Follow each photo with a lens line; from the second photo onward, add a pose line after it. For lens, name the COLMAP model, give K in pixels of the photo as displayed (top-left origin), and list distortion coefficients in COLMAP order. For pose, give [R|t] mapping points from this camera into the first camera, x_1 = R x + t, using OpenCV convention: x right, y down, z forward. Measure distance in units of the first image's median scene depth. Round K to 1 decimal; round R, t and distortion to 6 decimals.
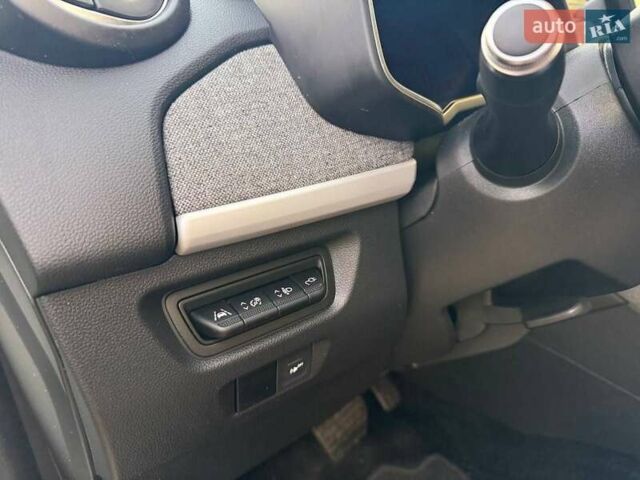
lens RADIAL K [[450.9, 0, 315.9], [0, 450.9, 241.2], [0, 0, 1]] dist [0.001959, -0.001672]
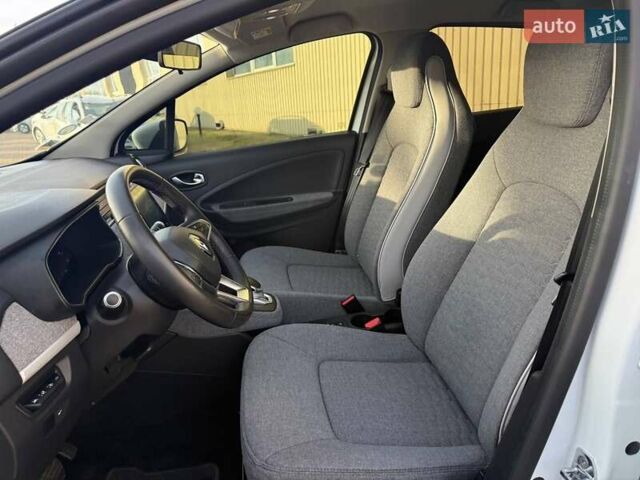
lens RADIAL K [[450.9, 0, 315.9], [0, 450.9, 241.2], [0, 0, 1]] dist [0.001959, -0.001672]
pose [[0.610898, -0.218145, 0.761062, -0.884032], [0.310693, 0.950232, 0.022977, -0.255817], [-0.728198, 0.222421, 0.648272, -1.945665]]
